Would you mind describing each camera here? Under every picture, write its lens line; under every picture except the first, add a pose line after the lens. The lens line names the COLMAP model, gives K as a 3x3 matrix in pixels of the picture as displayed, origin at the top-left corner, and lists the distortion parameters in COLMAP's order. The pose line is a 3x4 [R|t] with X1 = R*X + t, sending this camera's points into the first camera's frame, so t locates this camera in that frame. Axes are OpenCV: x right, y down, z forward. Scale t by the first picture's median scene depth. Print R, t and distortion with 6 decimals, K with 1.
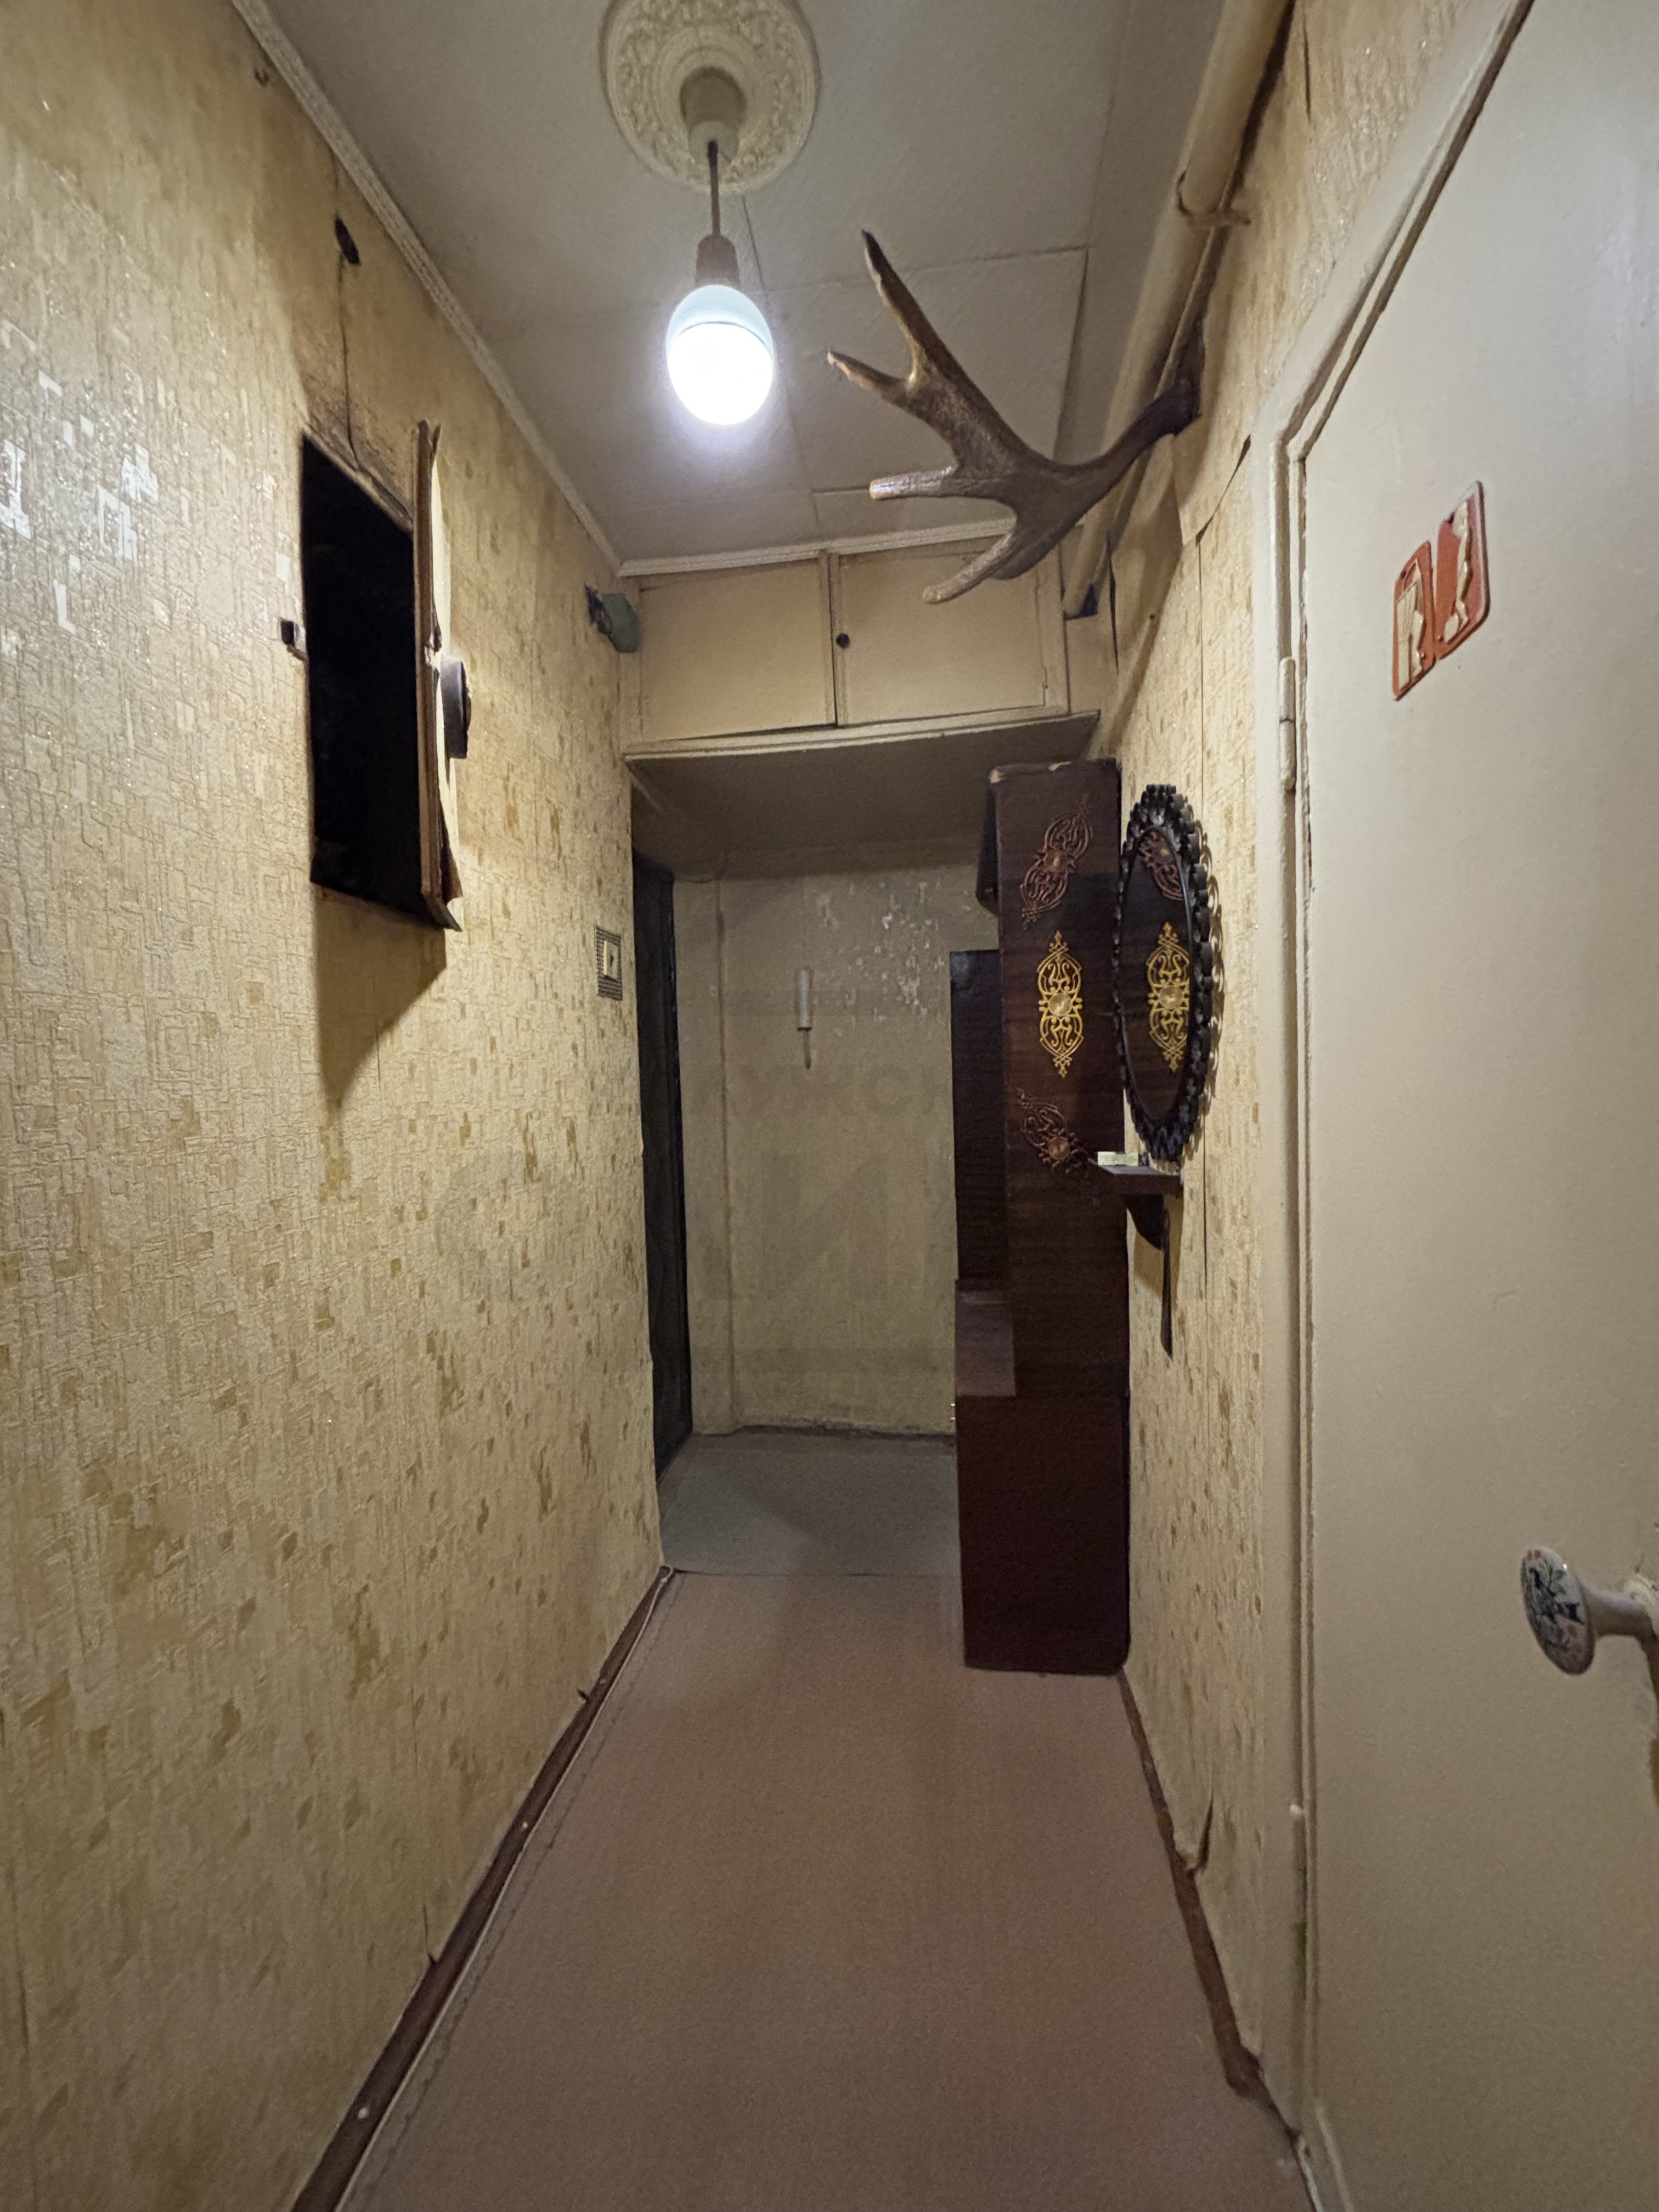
lens RADIAL K [[888.8, 0, 820.0], [0, 888.8, 1102.5], [0, 0, 1]] dist [-0.002154, -0.000226]
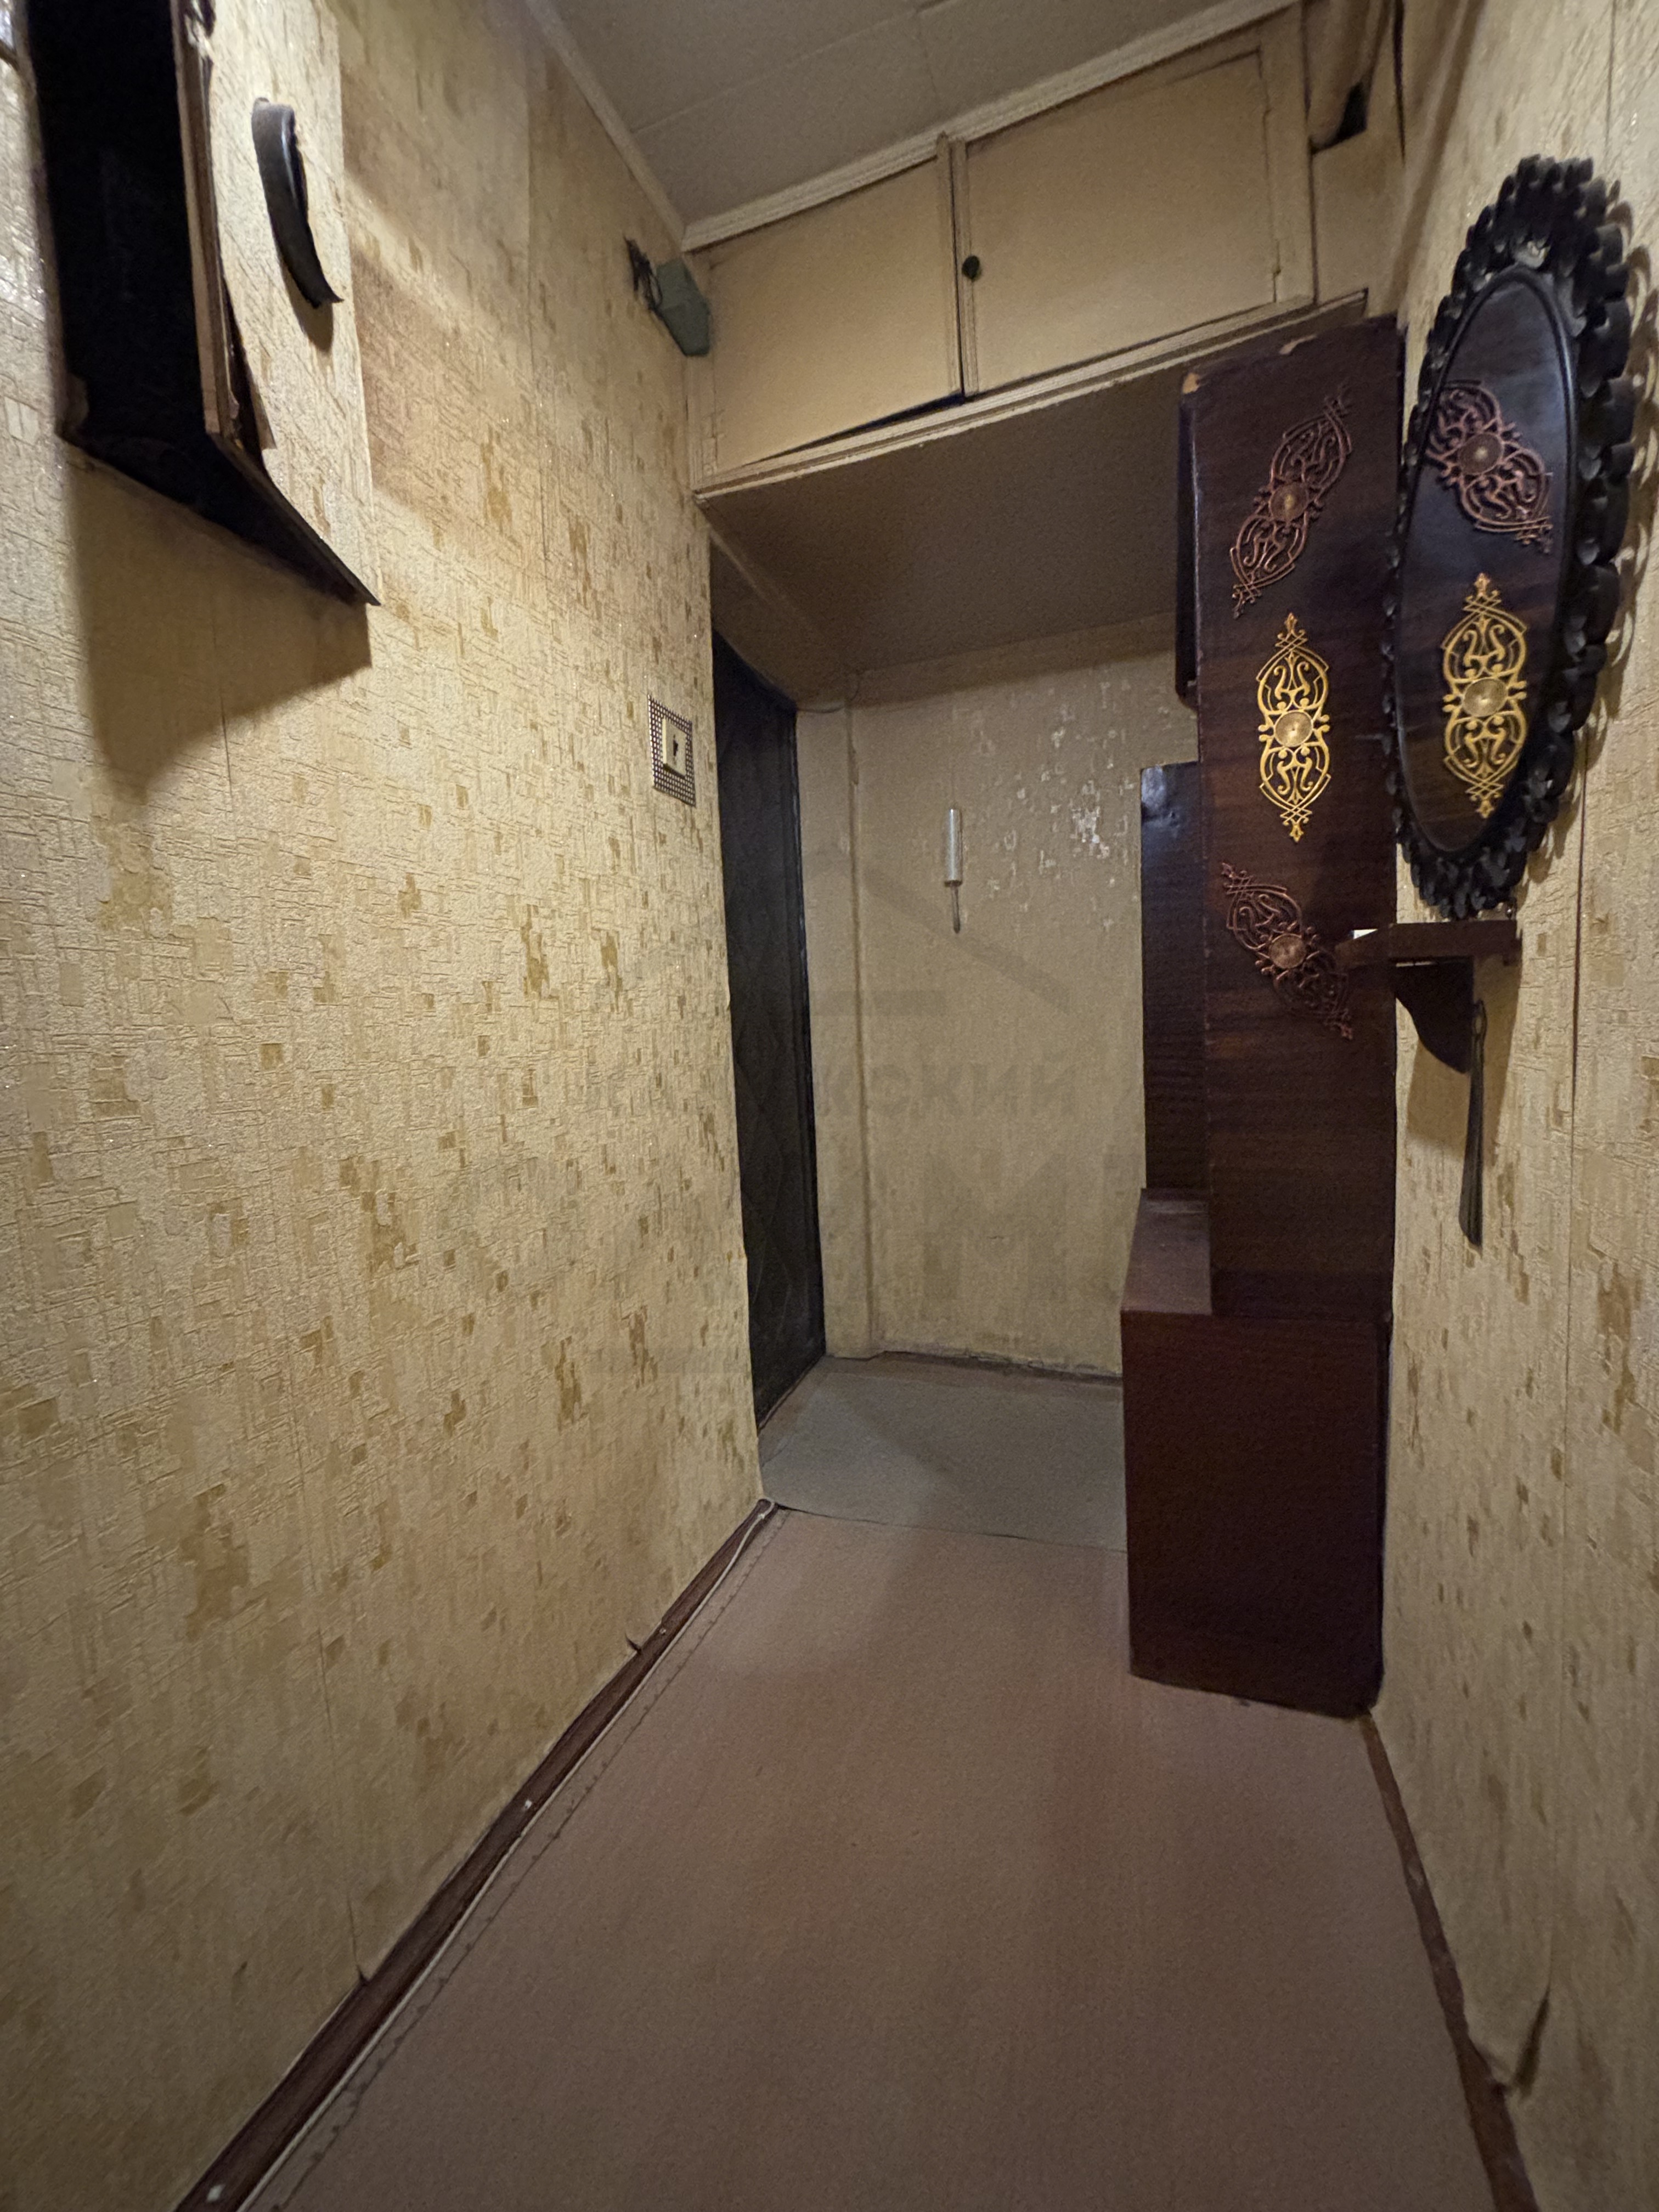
lens RADIAL K [[878.4, 0, 829.5], [0, 878.4, 1106.0], [0, 0, 1]] dist [0.002193, -0.001931]
pose [[0.976707, 0.004451, -0.214533, 0.080485], [0.007192, 0.998544, 0.053461, 0.136697], [0.214459, -0.053759, 0.975252, 0.288466]]
